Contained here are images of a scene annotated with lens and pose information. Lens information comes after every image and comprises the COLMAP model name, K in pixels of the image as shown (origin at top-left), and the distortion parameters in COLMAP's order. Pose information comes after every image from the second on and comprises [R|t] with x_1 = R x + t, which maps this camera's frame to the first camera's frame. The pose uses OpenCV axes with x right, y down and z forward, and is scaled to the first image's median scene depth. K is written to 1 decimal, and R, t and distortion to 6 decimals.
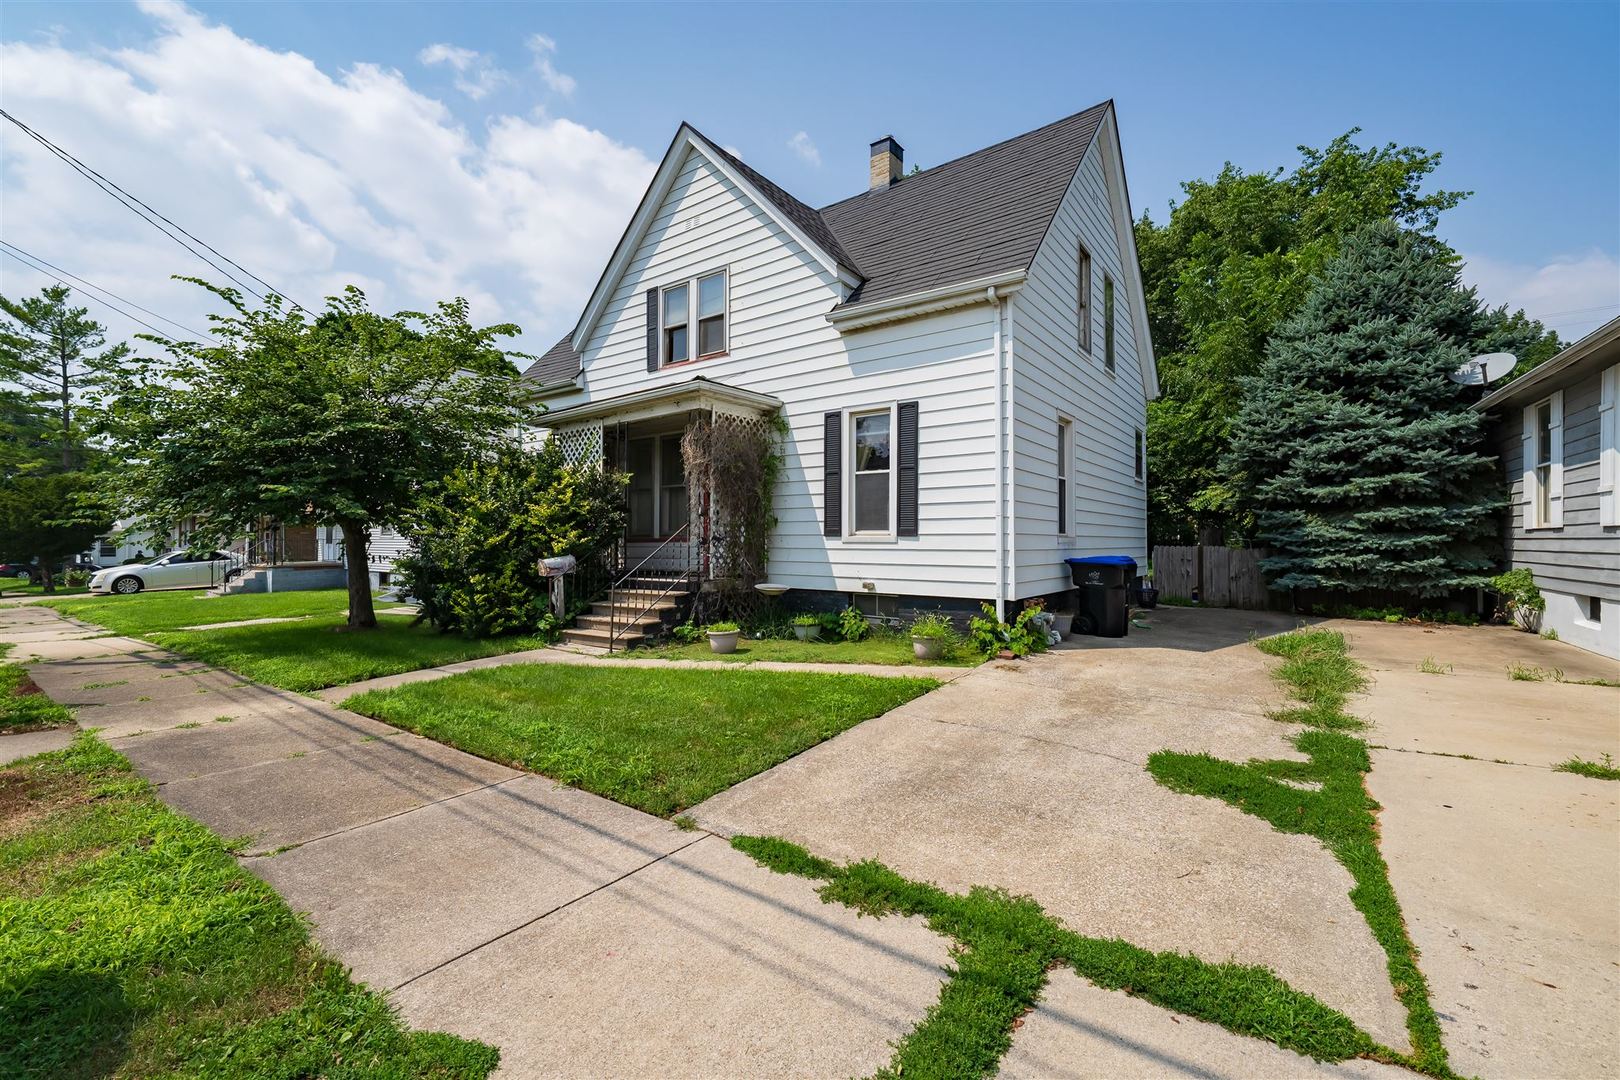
lens RADIAL K [[668.1, 0, 810.0], [0, 668.1, 540.0], [0, 0, 1]] dist [0.000691, -0.000075]
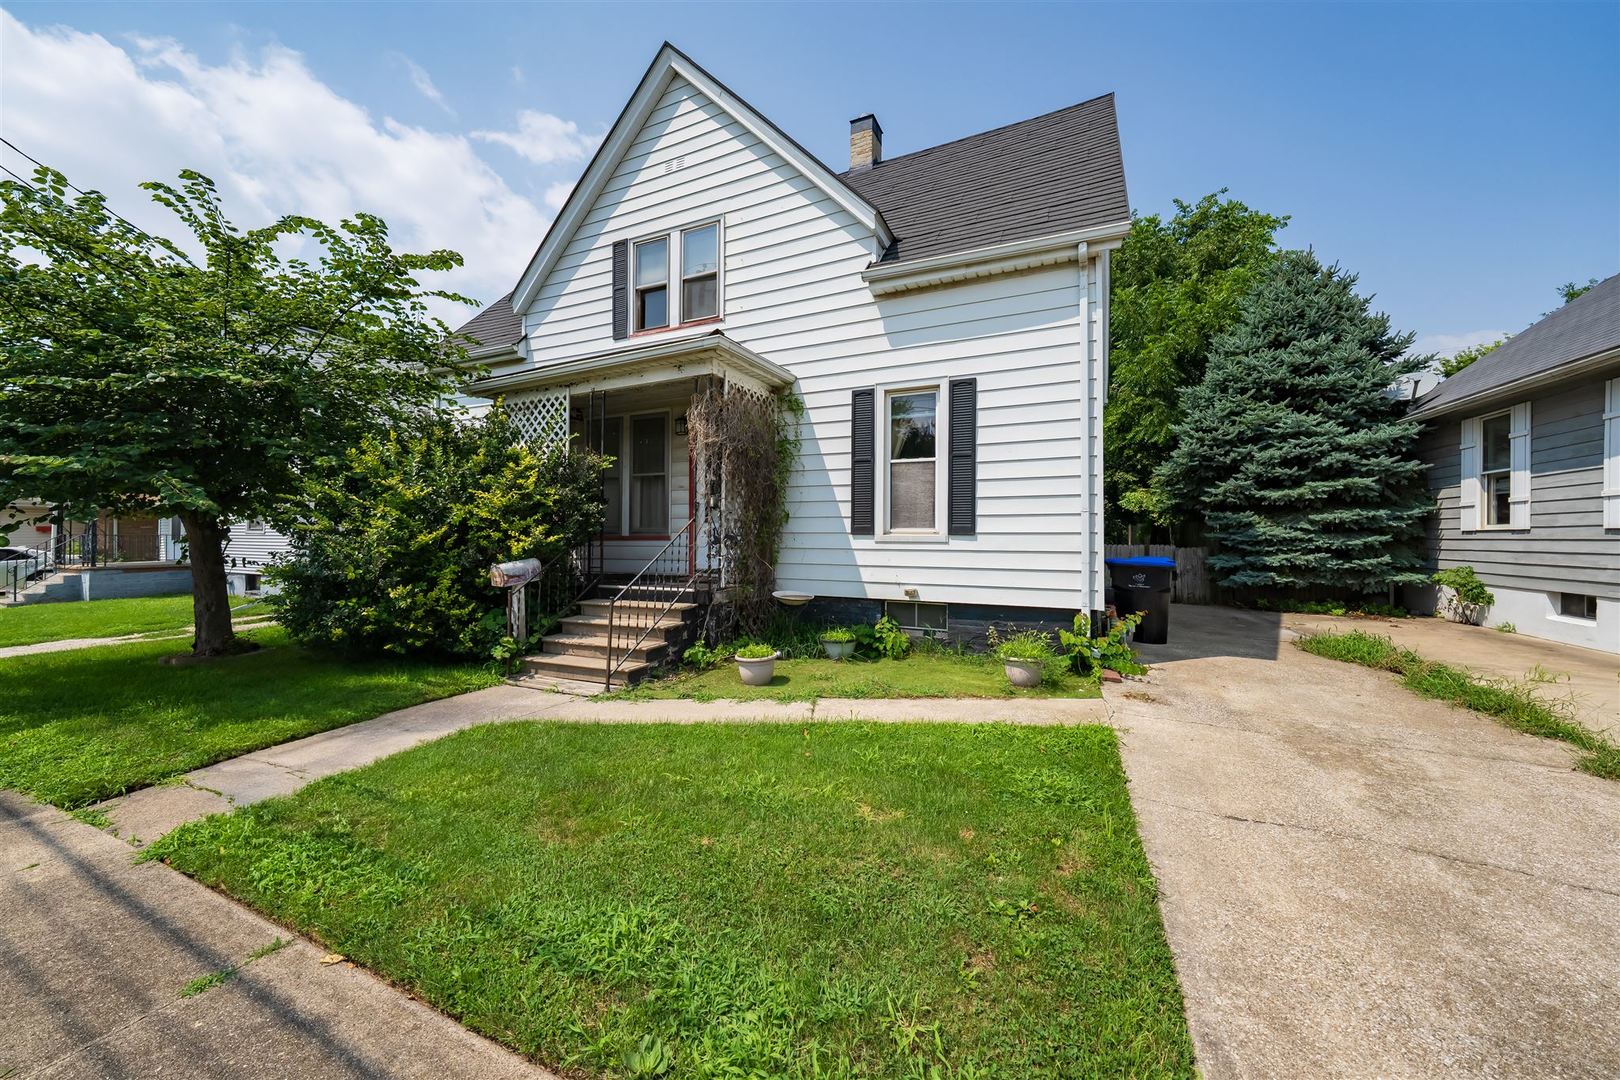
lens RADIAL K [[579.5, 0, 810.0], [0, 579.5, 540.0], [0, 0, 1]] dist [-0.001041, 0.000162]
pose [[0.980371, 0.001978, 0.197153, -0.175999], [-0.003118, 0.999980, 0.005471, -0.002604], [-0.197138, -0.005978, 0.980357, 0.281229]]
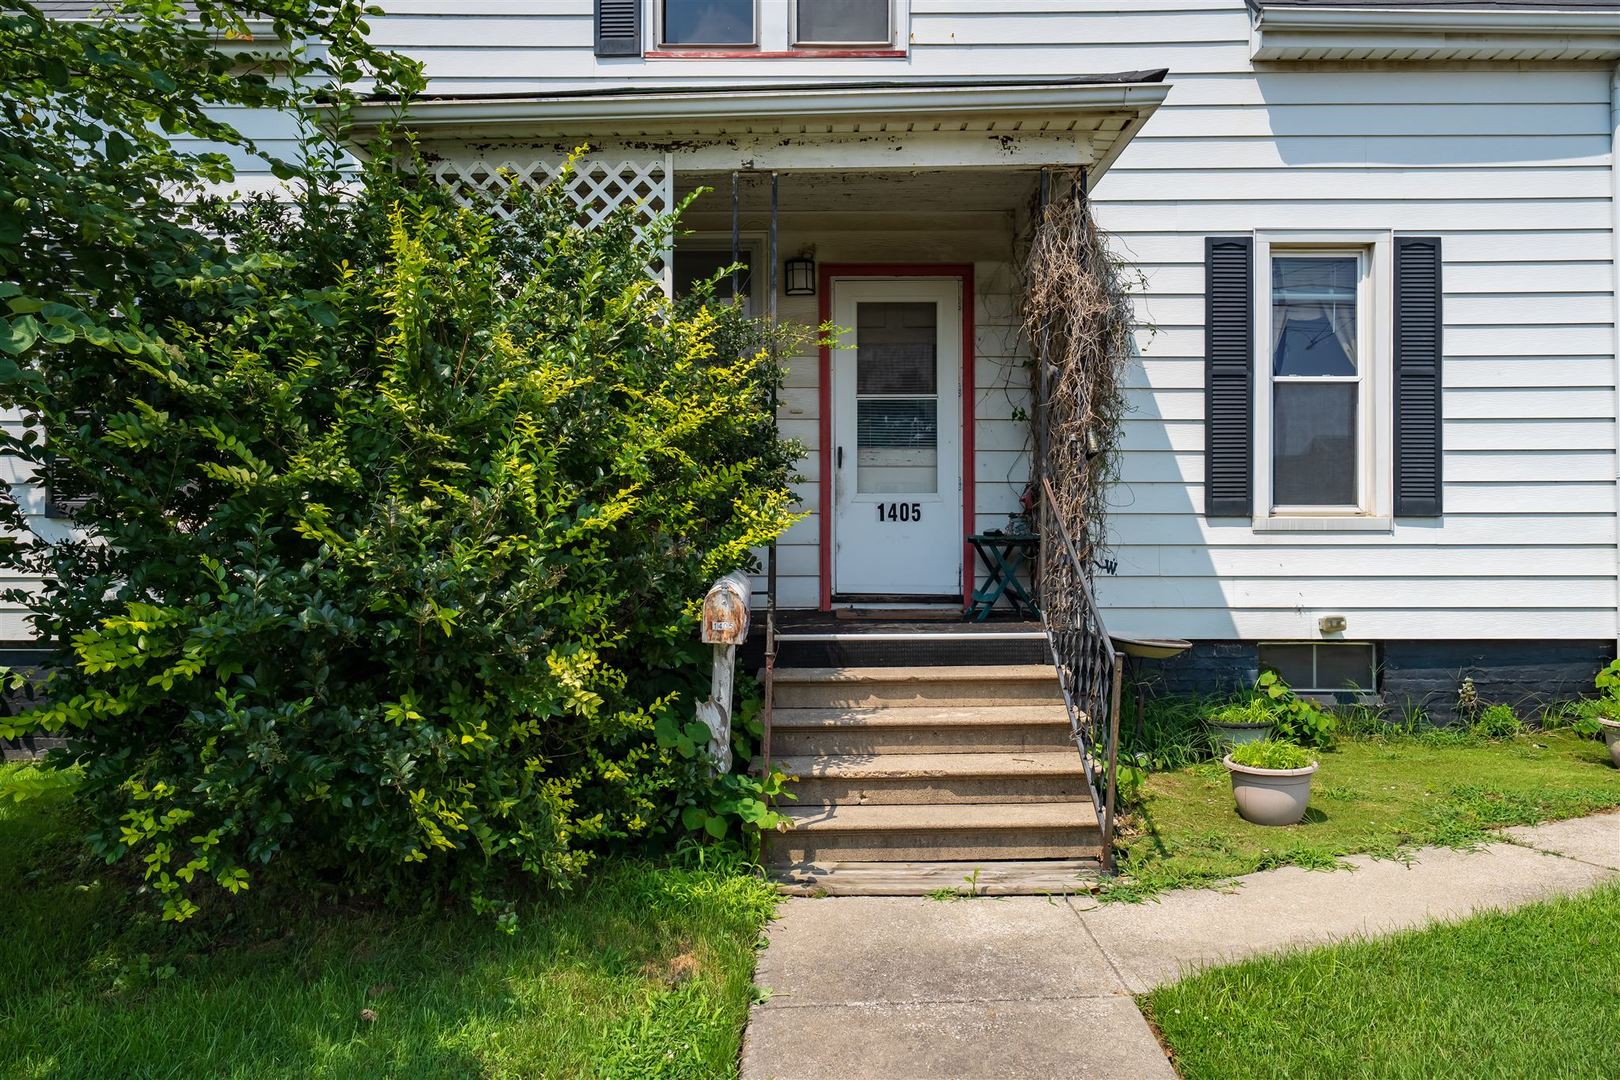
lens RADIAL K [[1095.6, 0, 810.0], [0, 1095.6, 540.0], [0, 0, 1]] dist [0.000379, 0.001548]
pose [[0.808357, -0.000815, 0.588692, -0.610068], [0.002604, 0.999994, -0.002191, 0.010115], [-0.588687, 0.003304, 0.808355, 0.569131]]
